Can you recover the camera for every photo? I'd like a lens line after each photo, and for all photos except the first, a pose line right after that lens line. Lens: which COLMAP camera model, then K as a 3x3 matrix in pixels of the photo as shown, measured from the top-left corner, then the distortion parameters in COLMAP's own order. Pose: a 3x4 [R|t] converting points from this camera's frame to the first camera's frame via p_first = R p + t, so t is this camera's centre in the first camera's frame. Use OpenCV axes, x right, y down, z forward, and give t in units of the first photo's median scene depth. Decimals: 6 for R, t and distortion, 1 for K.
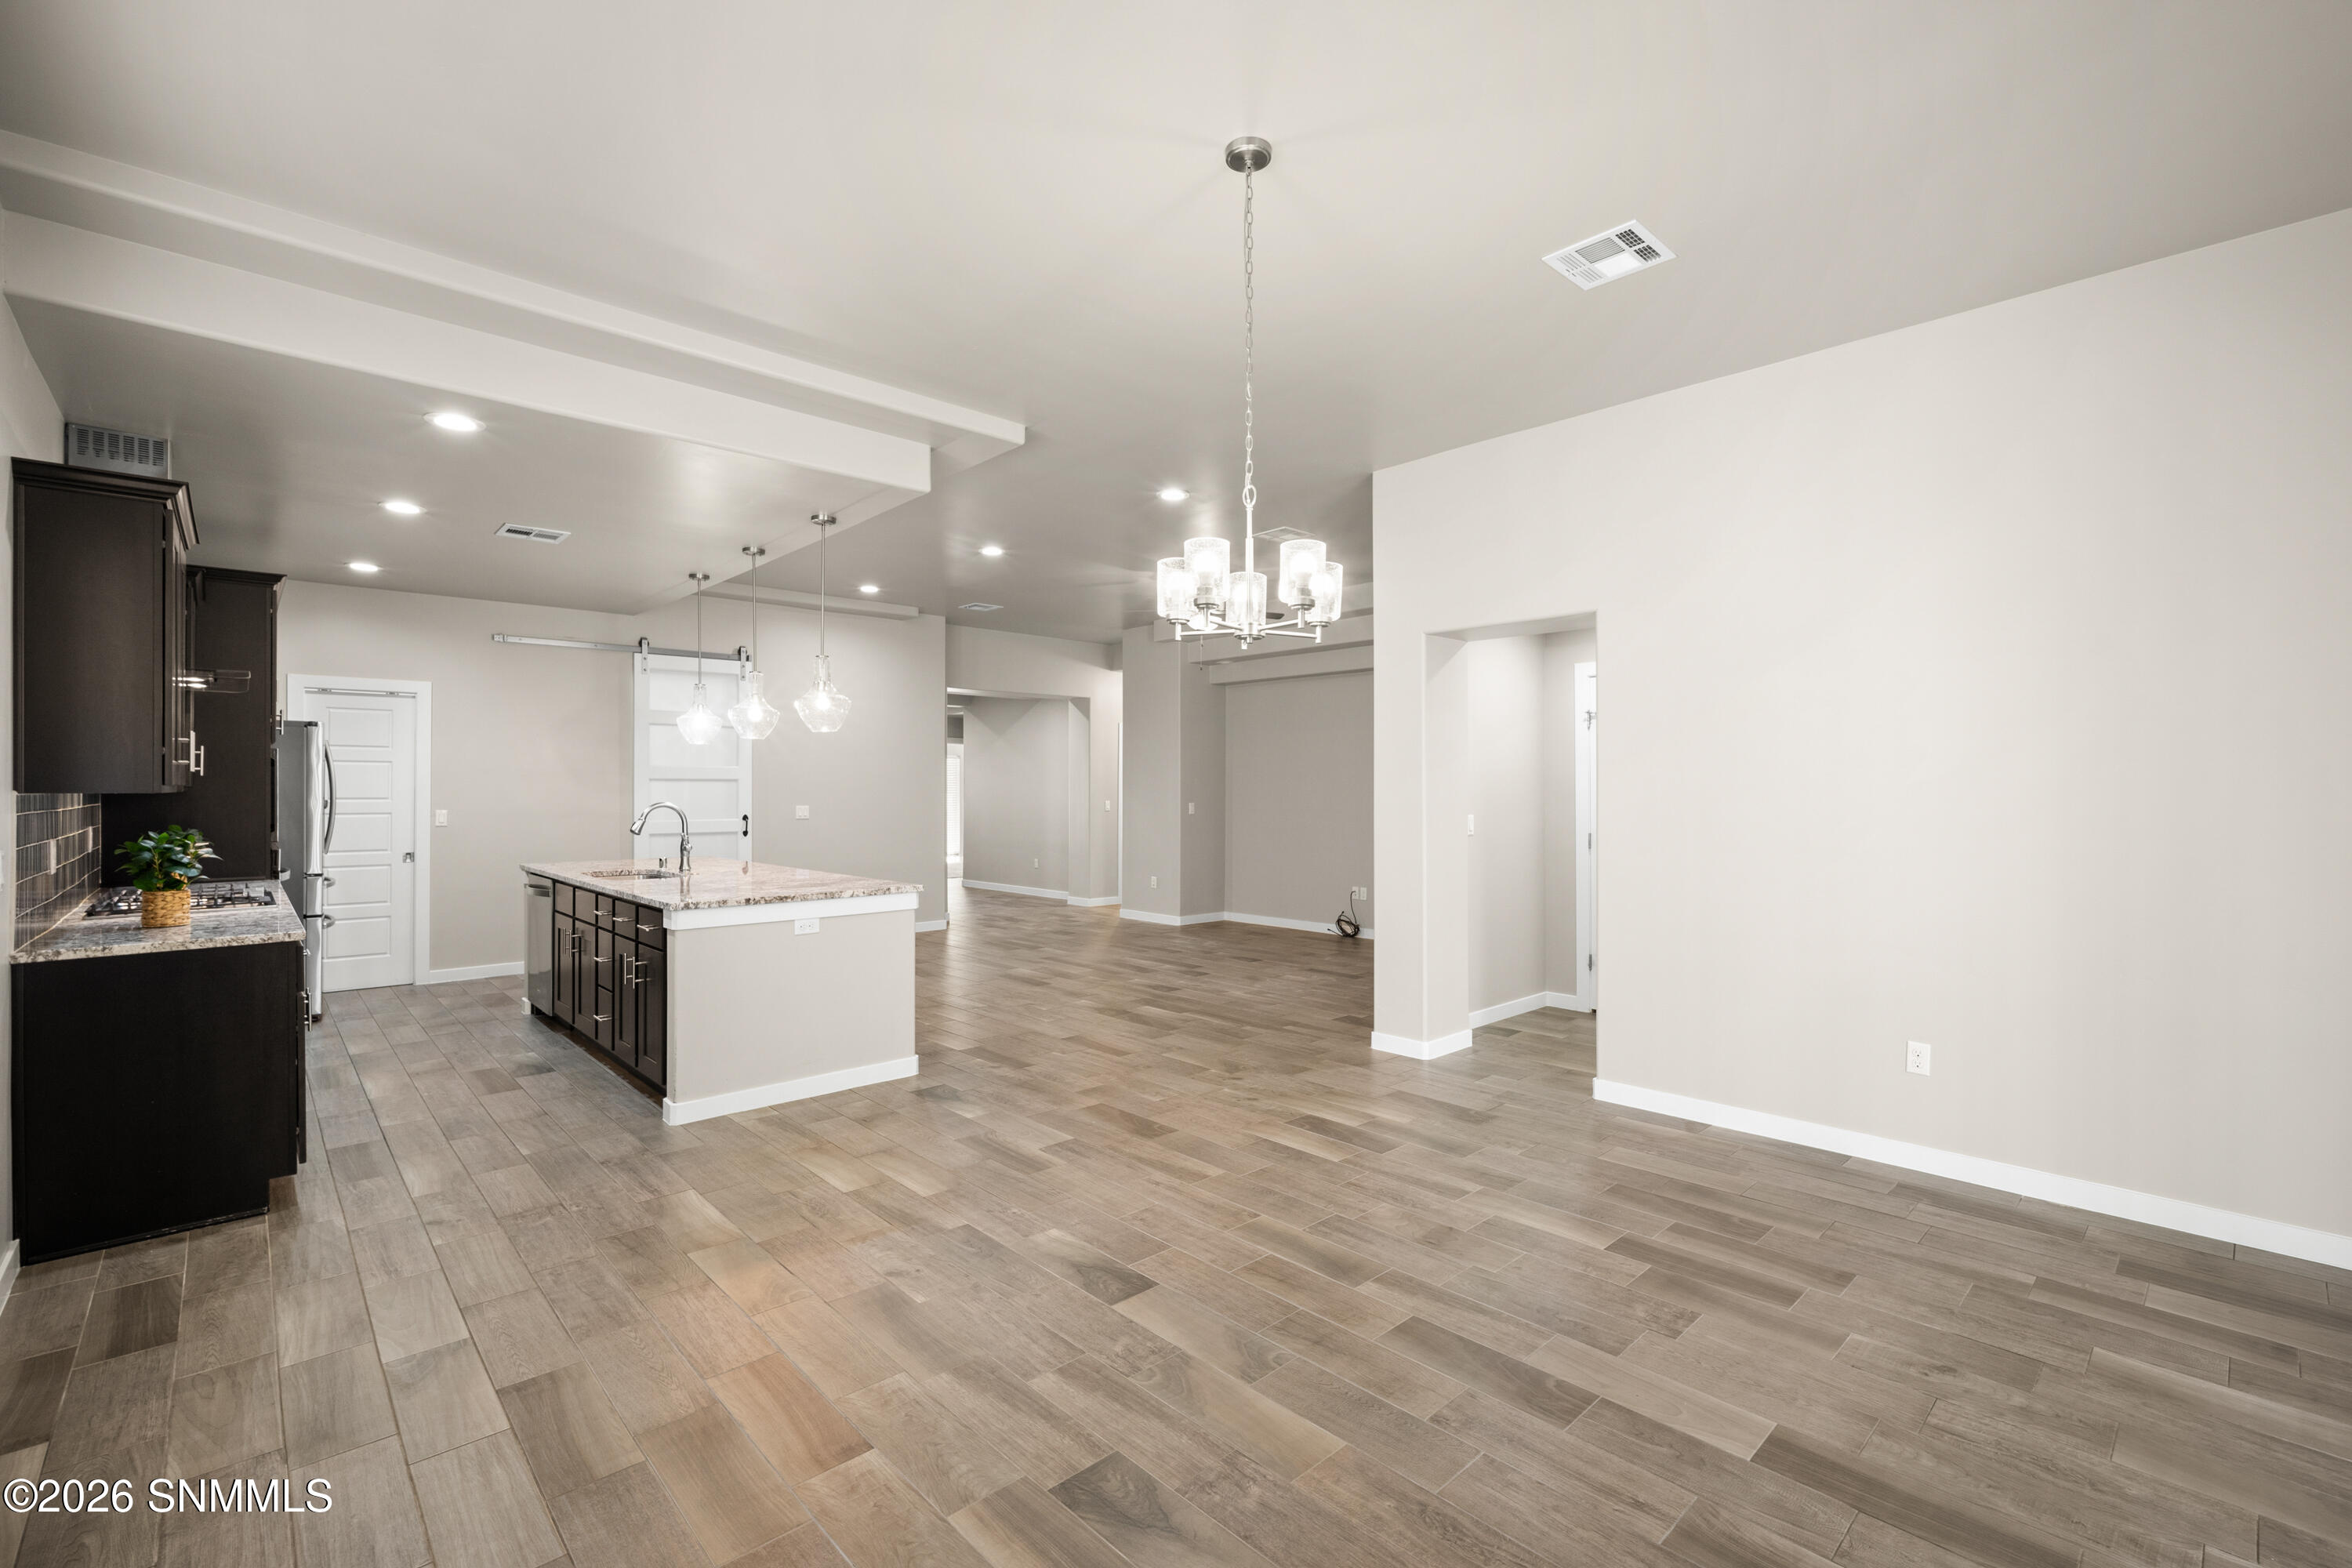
lens RADIAL K [[1030.2, 0, 1180.0], [0, 1030.2, 789.9], [0, 0, 1]] dist [-0.012543, 0.001596]
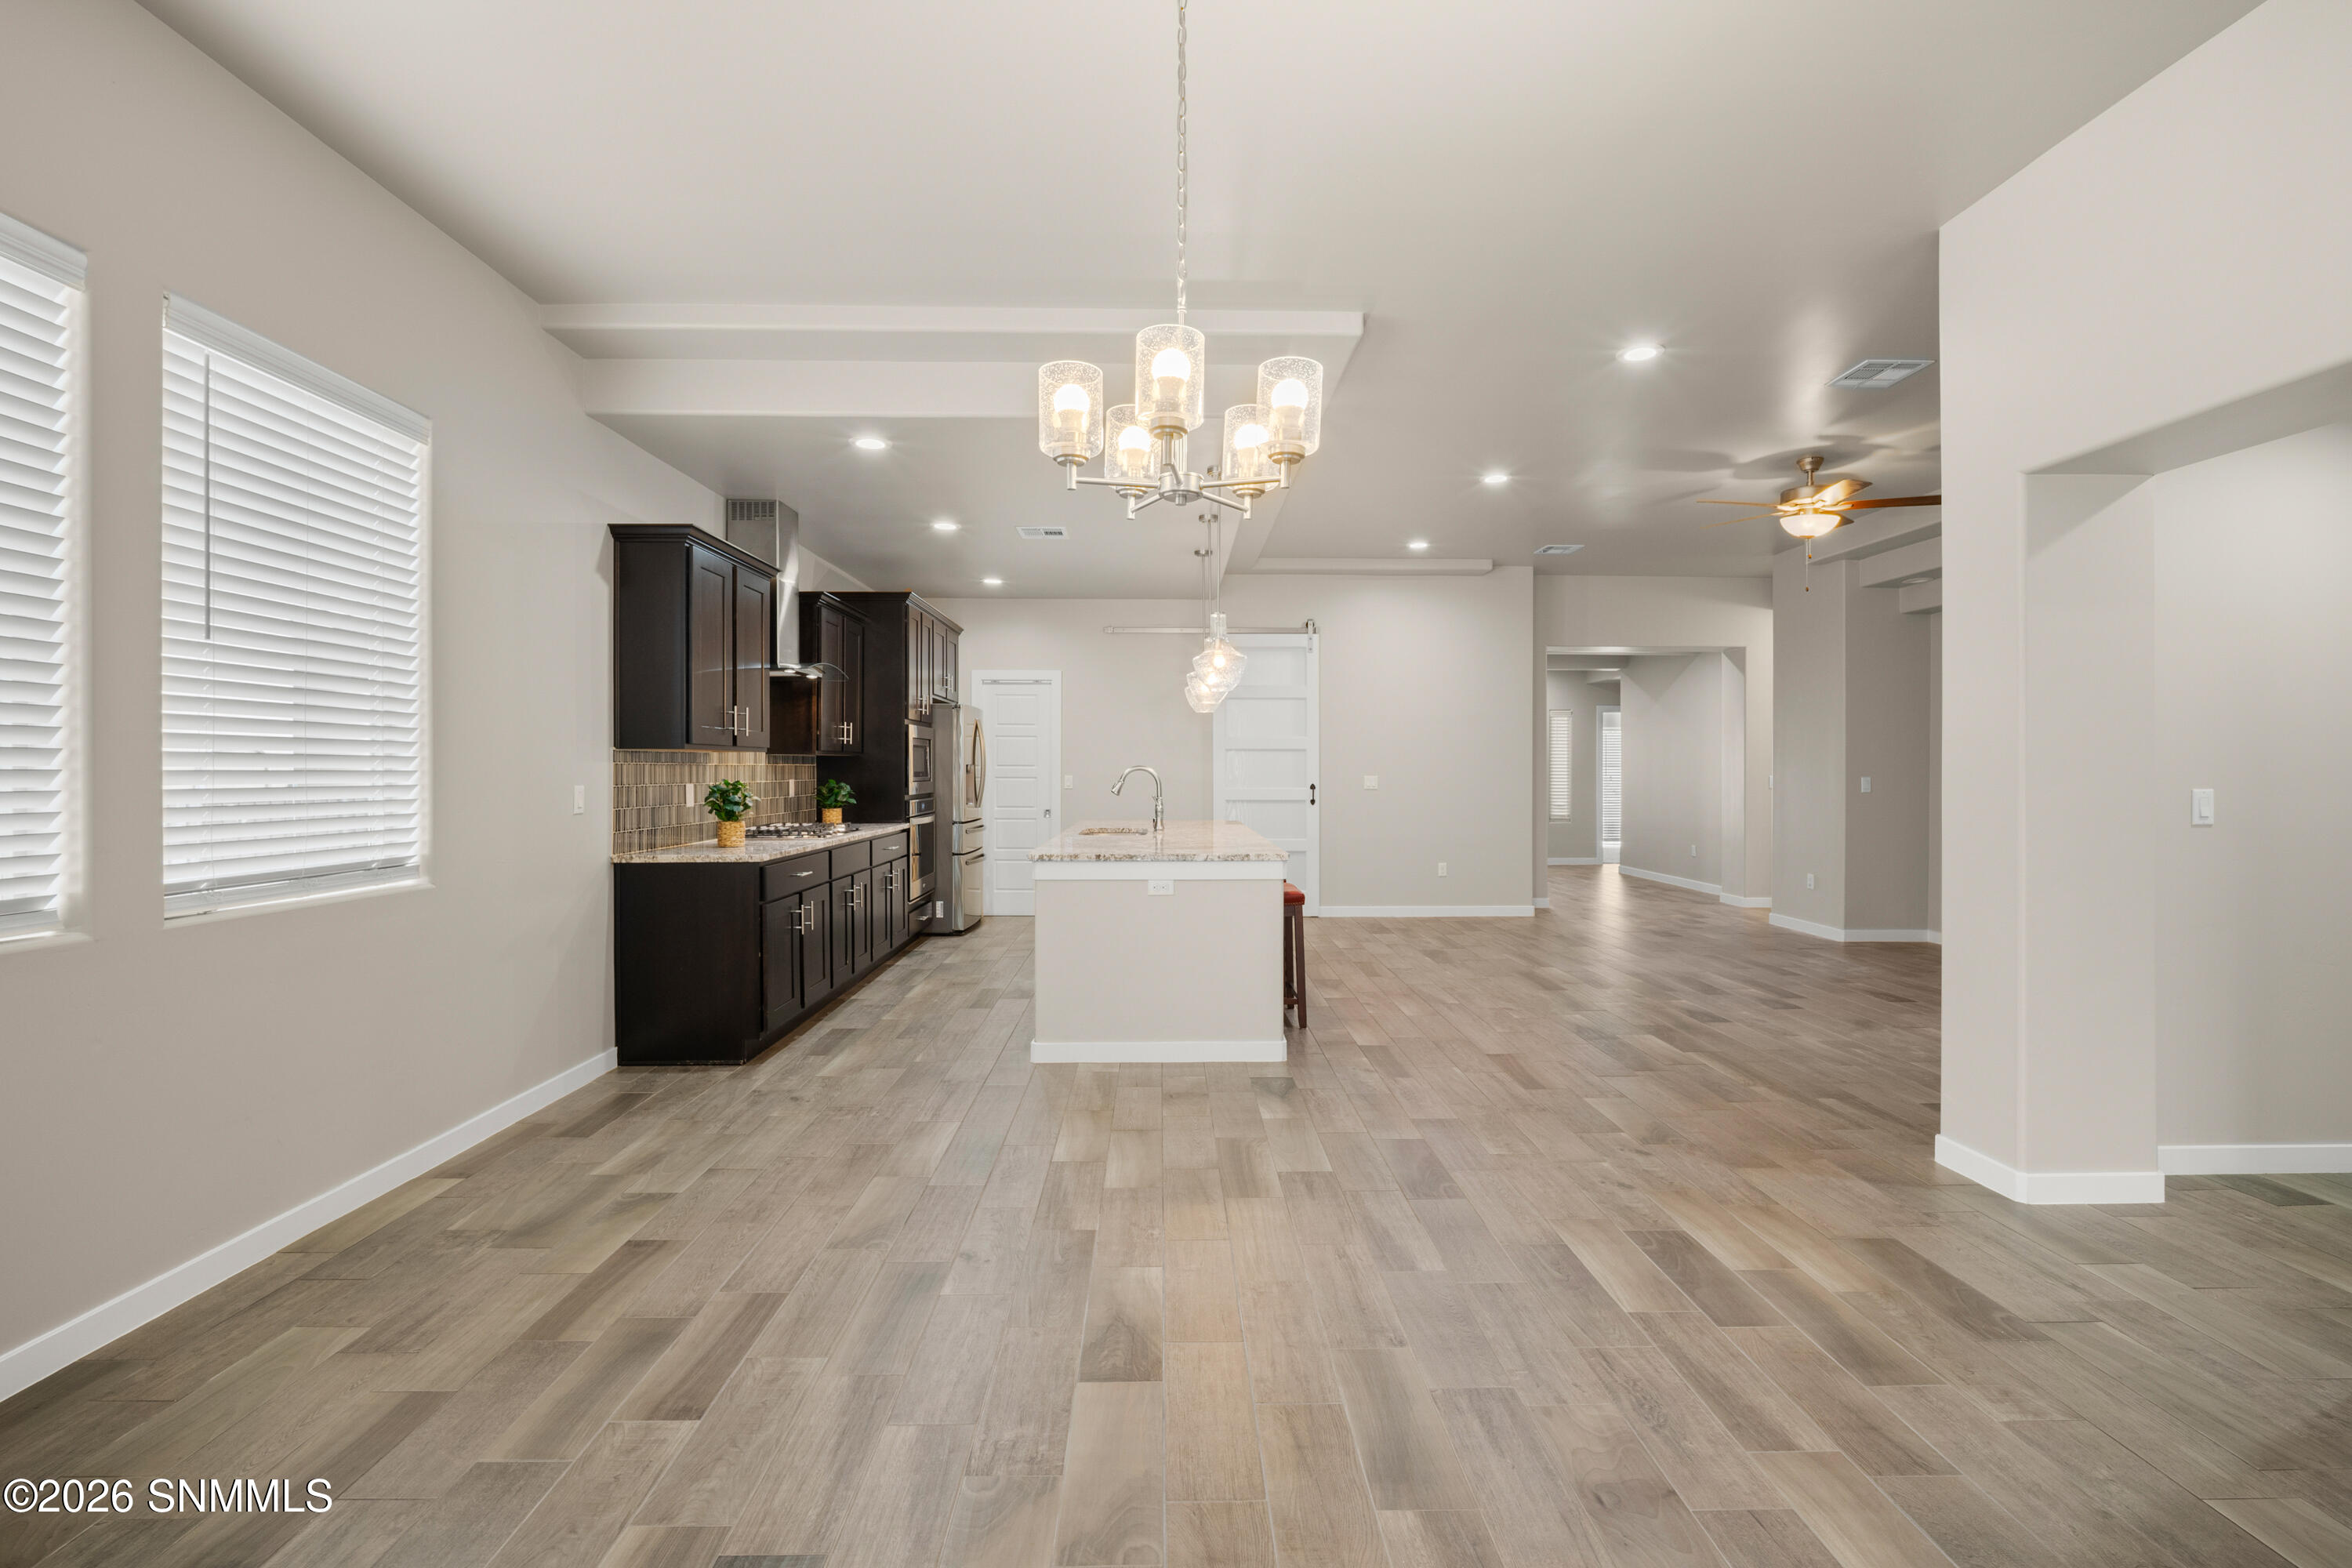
lens RADIAL K [[1030.2, 0, 1176.0], [0, 1030.2, 775.7], [0, 0, 1]] dist [-0.012543, 0.001596]
pose [[0.740752, 0.006064, -0.671751, 0.289726], [-0.003242, 0.999980, 0.005452, 0.018969], [0.671770, -0.001860, 0.740757, 0.264454]]
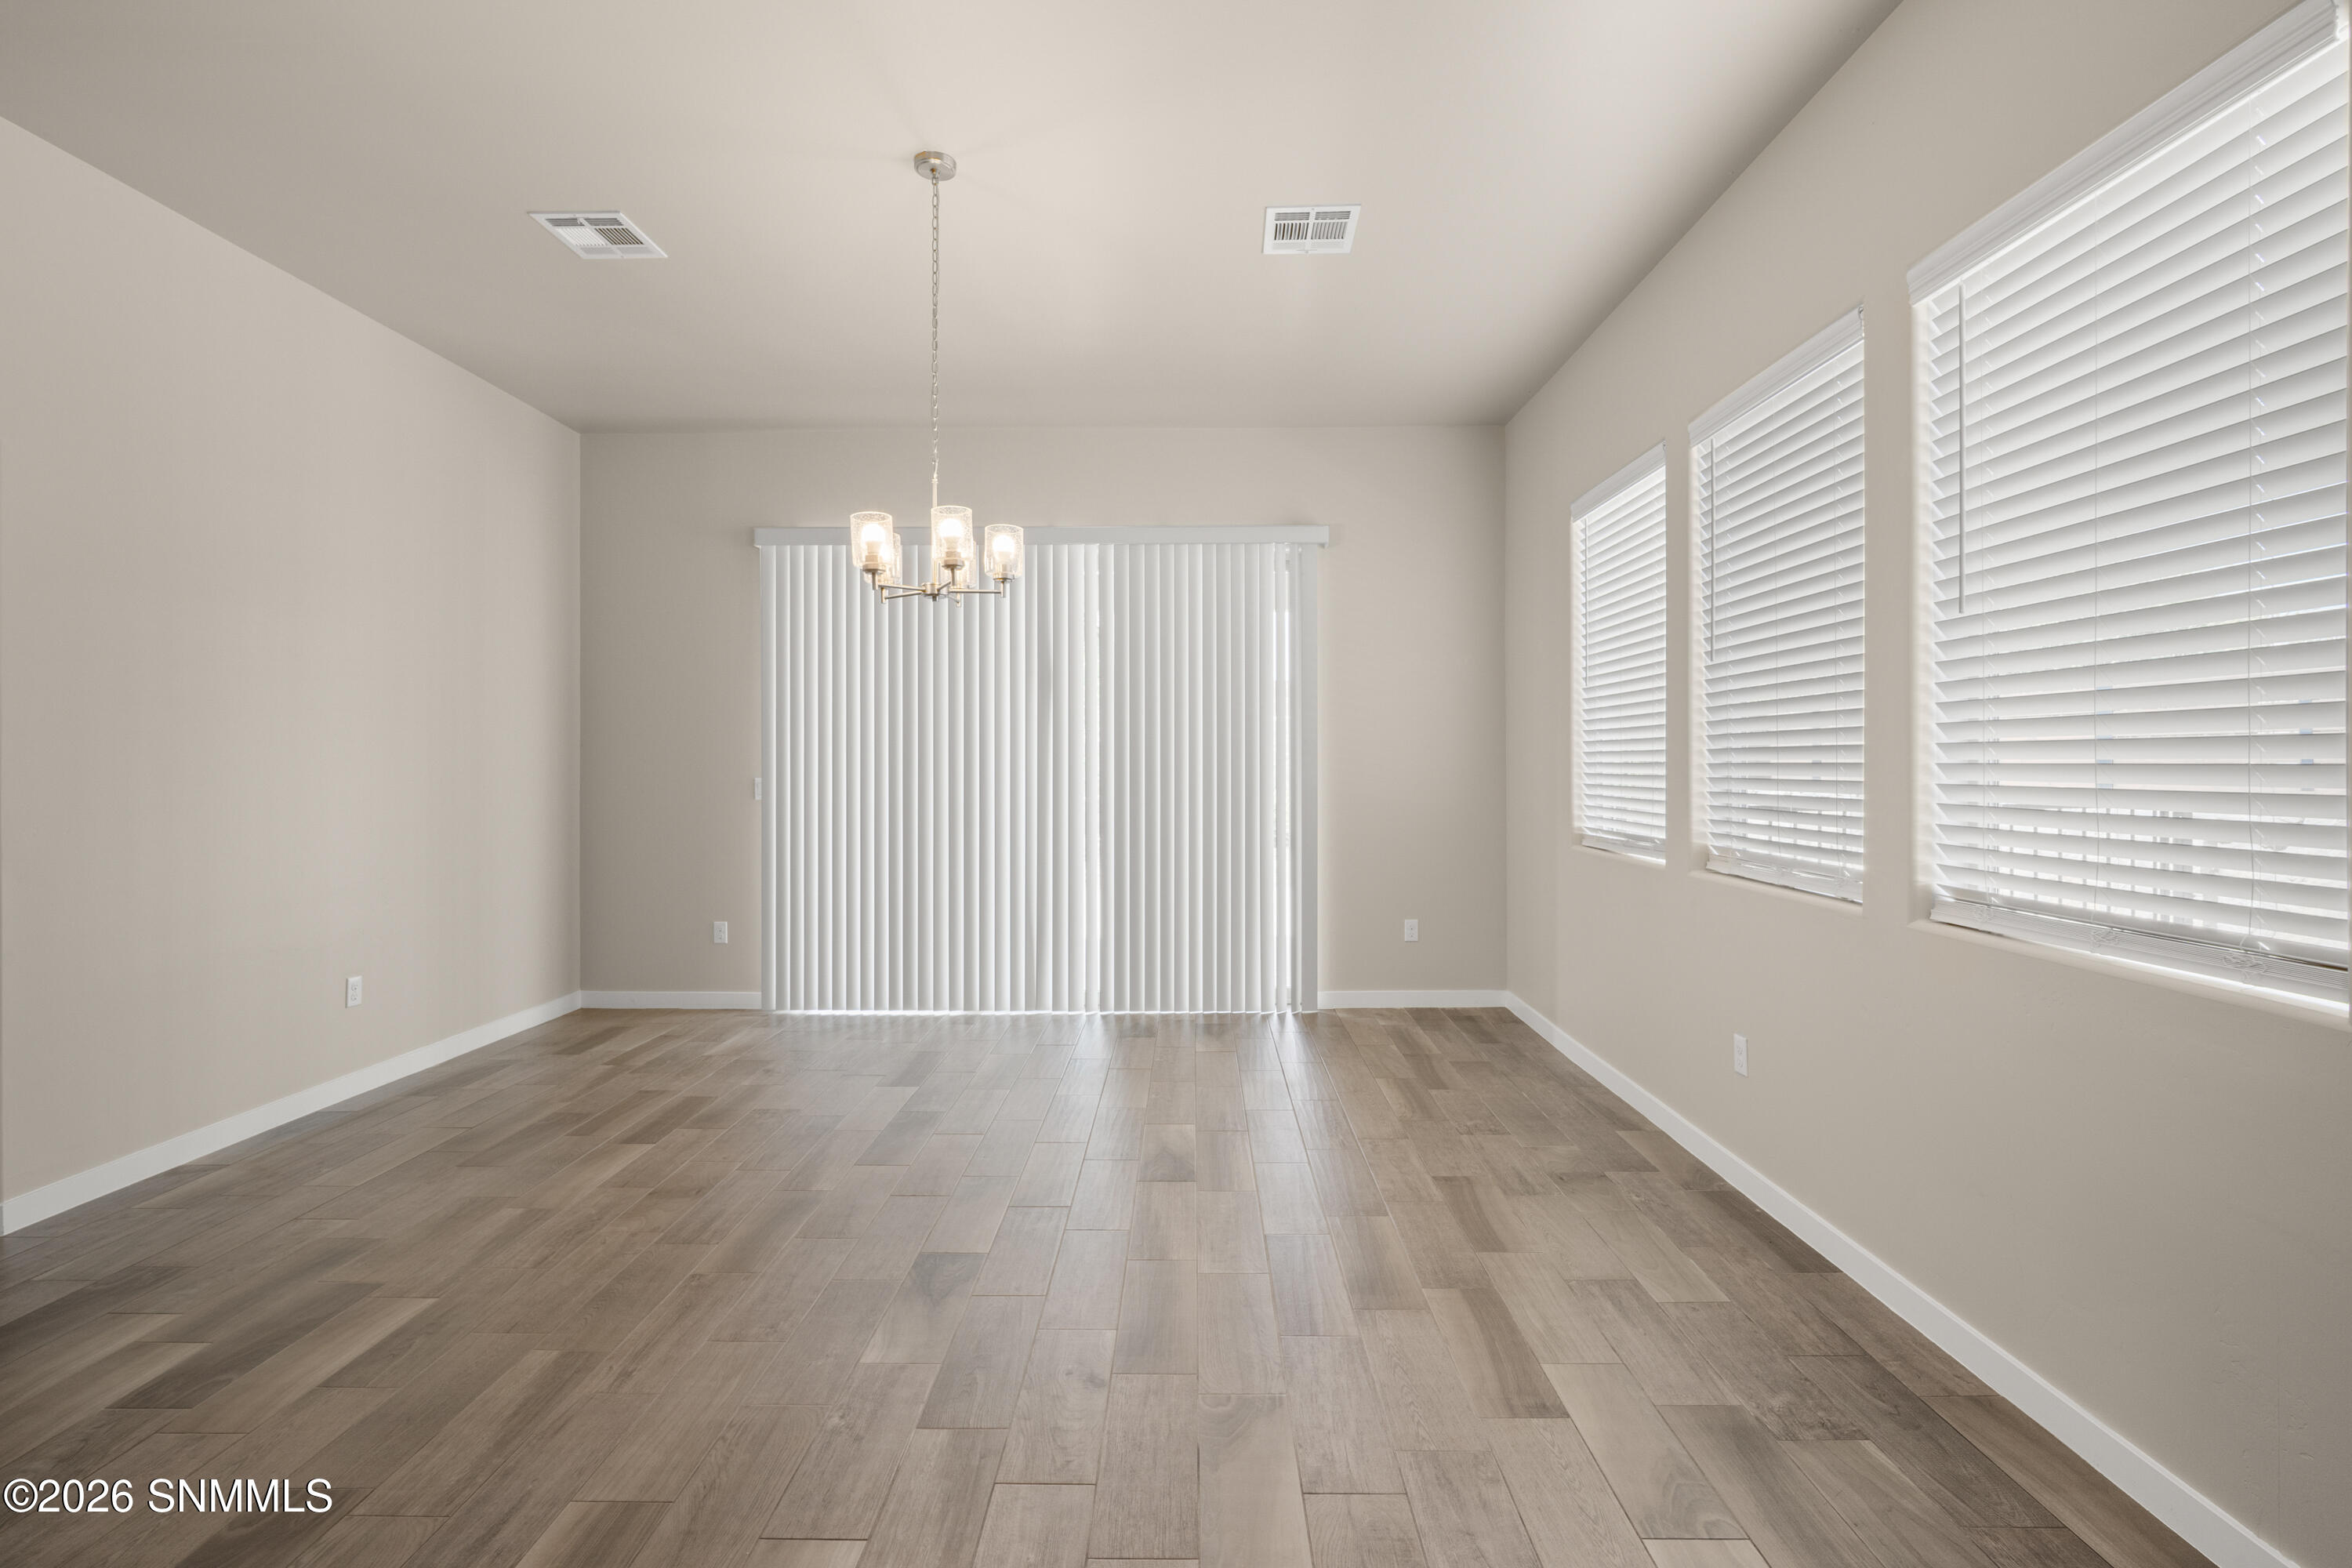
lens RADIAL K [[1030.2, 0, 1185.0], [0, 1030.2, 770.6], [0, 0, 1]] dist [-0.012543, 0.001596]
pose [[-0.725094, -0.002287, 0.688646, -0.496661], [0.004578, 0.999956, 0.008142, 0.018473], [-0.688635, 0.009056, -0.725052, 0.890082]]
